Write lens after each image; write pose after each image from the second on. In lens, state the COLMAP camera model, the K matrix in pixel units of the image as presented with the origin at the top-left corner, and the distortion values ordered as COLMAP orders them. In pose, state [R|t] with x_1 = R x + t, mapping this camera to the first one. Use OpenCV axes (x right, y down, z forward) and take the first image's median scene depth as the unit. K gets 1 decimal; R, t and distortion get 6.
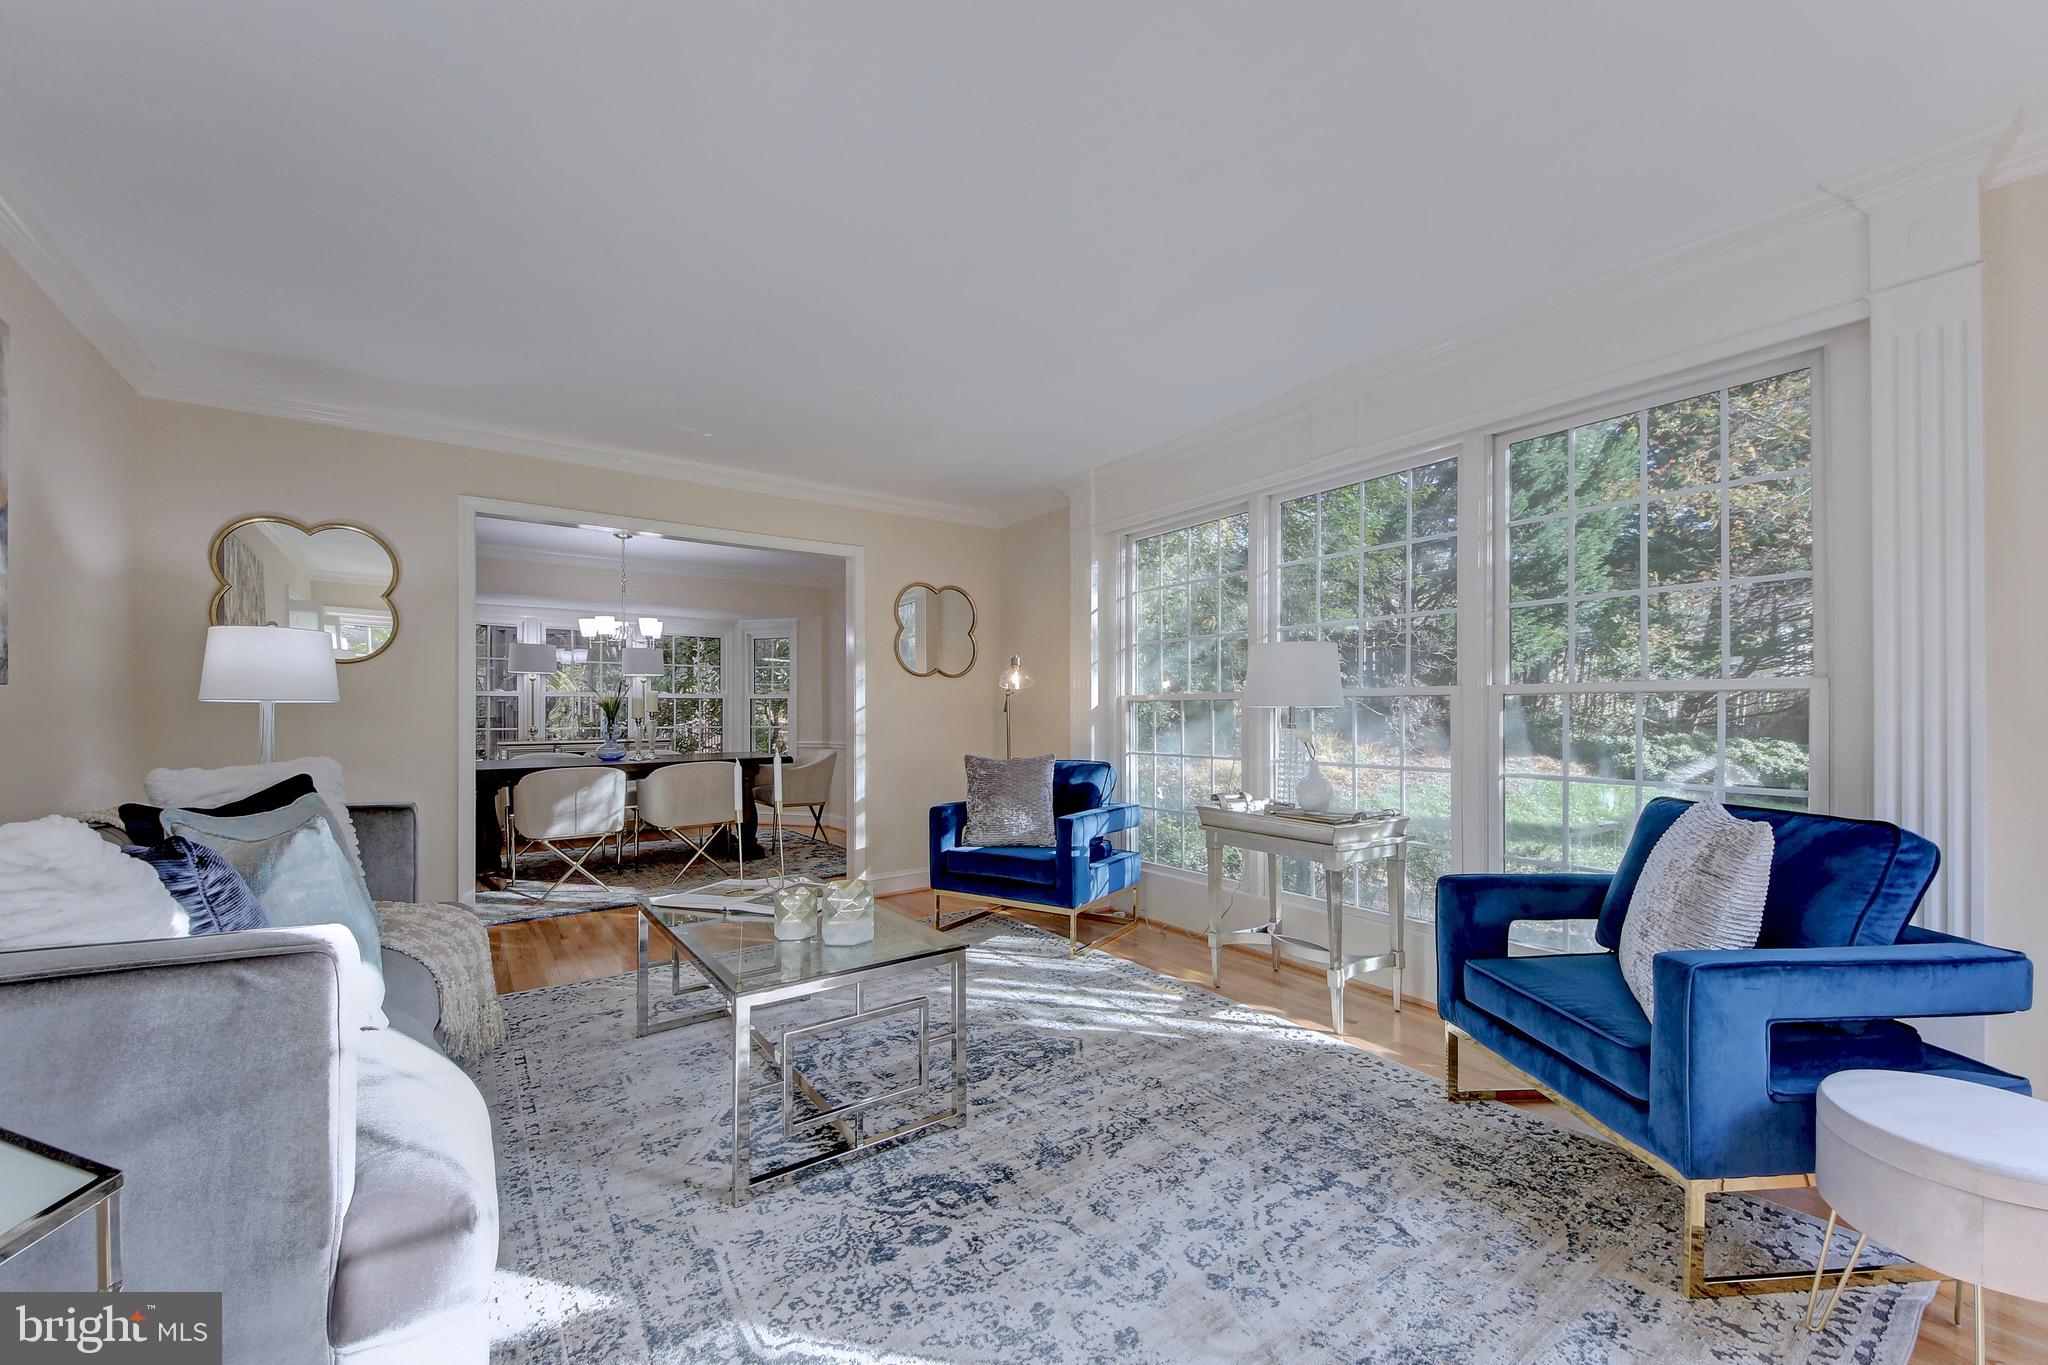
lens RADIAL K [[765.2, 0, 1021.2], [0, 765.2, 720.4], [0, 0, 1]] dist [-0.000029, -0.000024]
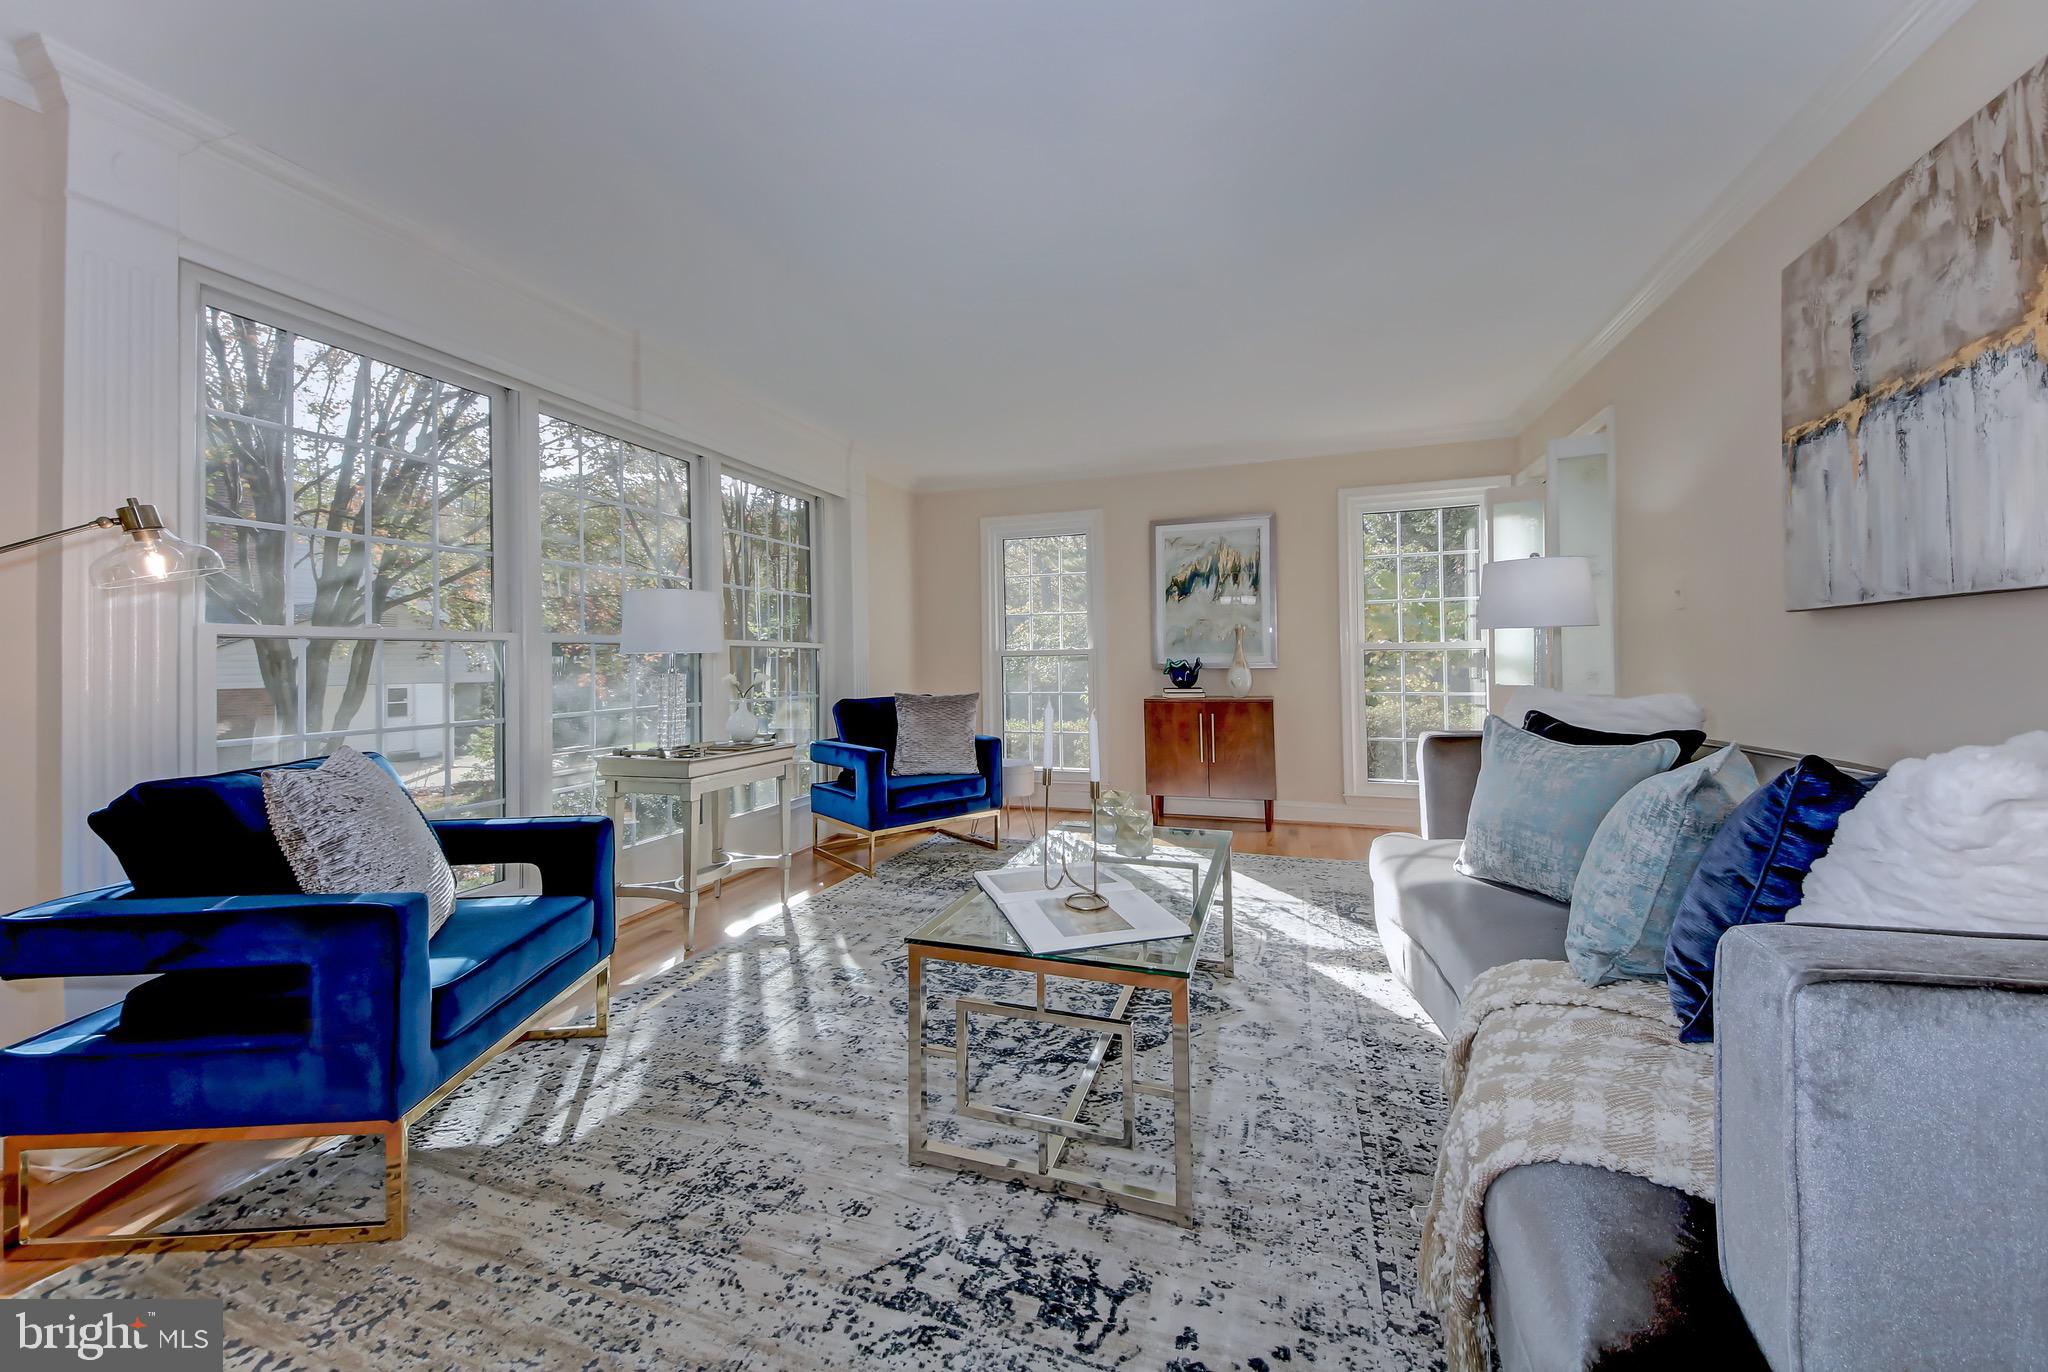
lens RADIAL K [[795.5, 0, 1021.1], [0, 795.5, 658.1], [0, 0, 1]] dist [0.059081, -0.021533]
pose [[-0.594592, 0.009155, 0.803975, -0.798886], [0.008826, 0.999949, -0.004859, 0.005565], [-0.803979, 0.004207, -0.594643, 1.293970]]
